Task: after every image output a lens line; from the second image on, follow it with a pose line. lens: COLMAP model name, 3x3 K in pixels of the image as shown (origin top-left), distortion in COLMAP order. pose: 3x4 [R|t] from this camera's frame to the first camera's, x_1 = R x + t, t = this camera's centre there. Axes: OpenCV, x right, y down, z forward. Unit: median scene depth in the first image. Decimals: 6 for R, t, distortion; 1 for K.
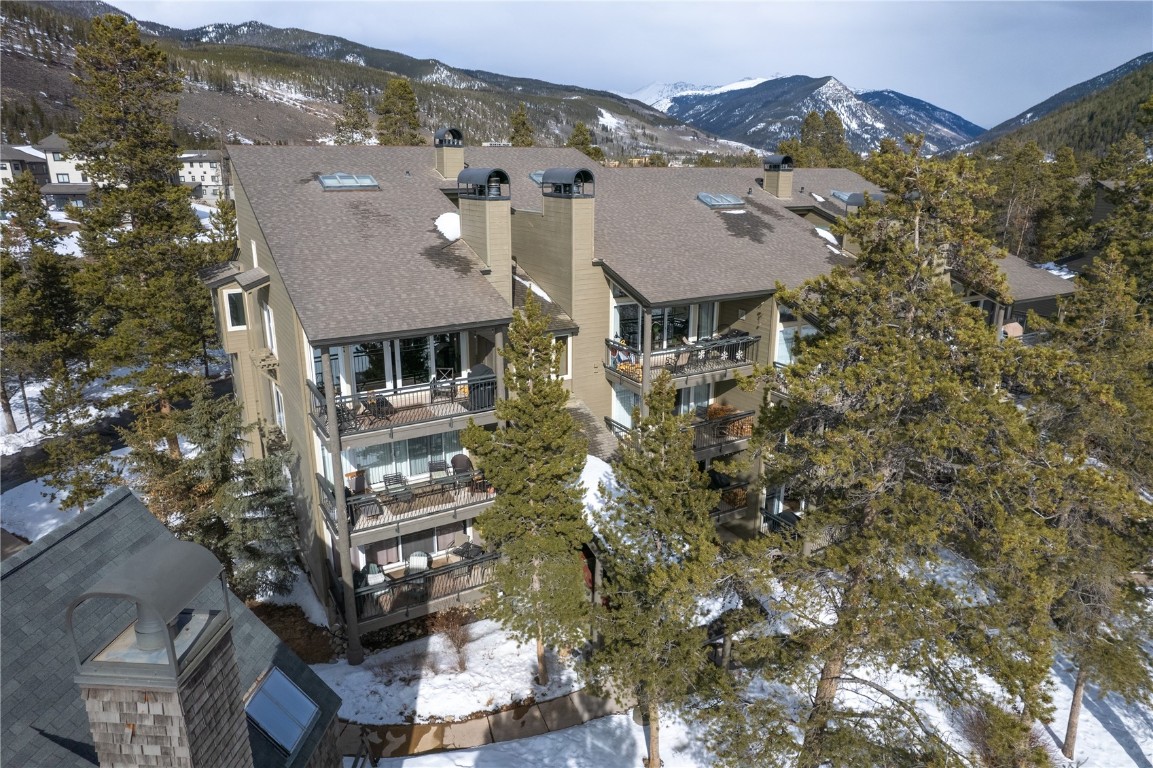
lens RADIAL K [[739.3, 0, 578.6], [0, 739.3, 386.0], [0, 0, 1]] dist [-0.068099, 0.064008]
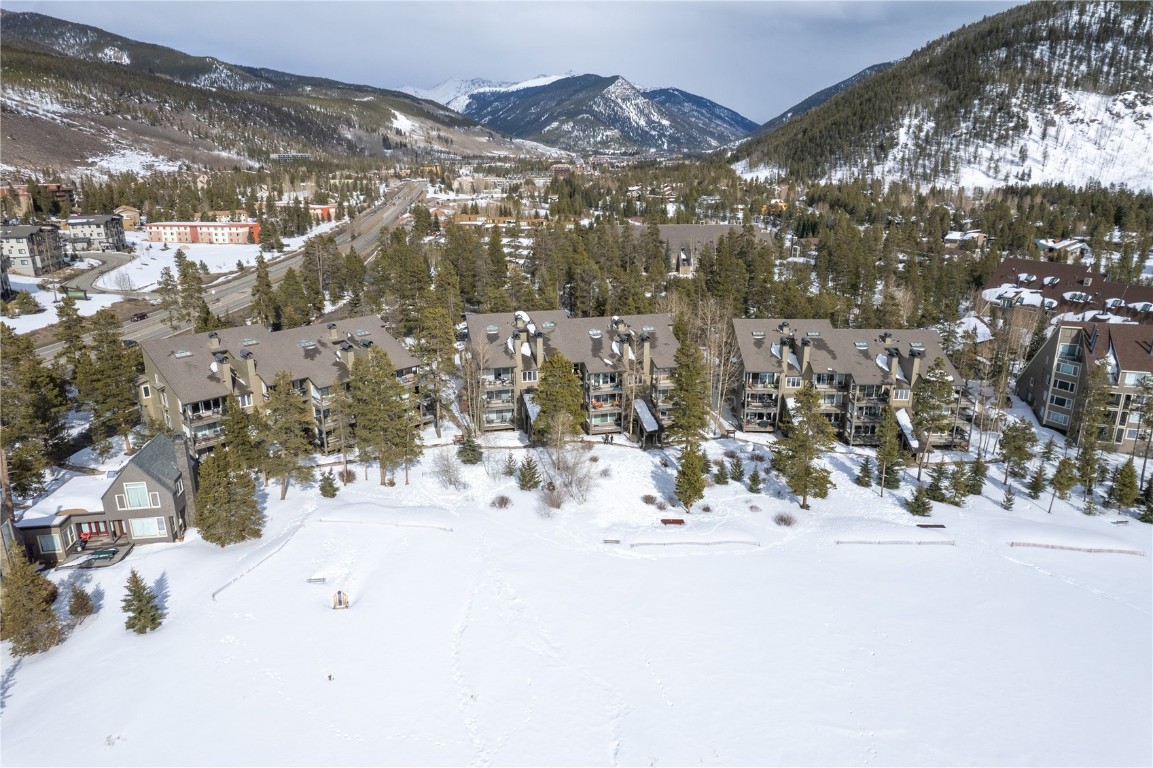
lens RADIAL K [[739.3, 0, 577.9], [0, 739.3, 379.5], [0, 0, 1]] dist [-0.068099, 0.064008]
pose [[0.968013, -0.079684, 0.237909, 0.633097], [0.080162, 0.996752, 0.007683, -0.032590], [-0.237749, 0.011634, 0.971257, -2.652558]]
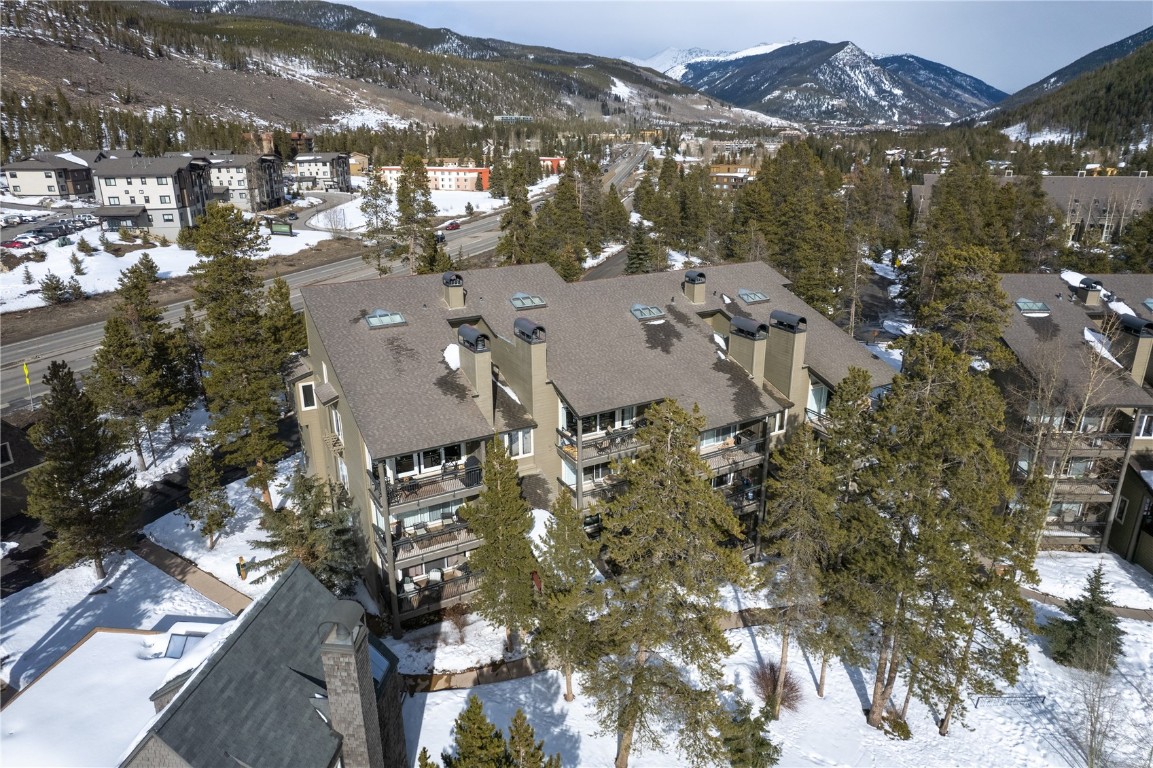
lens RADIAL K [[739.3, 0, 578.4], [0, 739.3, 383.2], [0, 0, 1]] dist [-0.068099, 0.064008]
pose [[0.999835, 0.000168, -0.018146, 0.099056], [0.000488, 0.999345, 0.036184, -0.191449], [0.018140, -0.036187, 0.999180, -0.464863]]
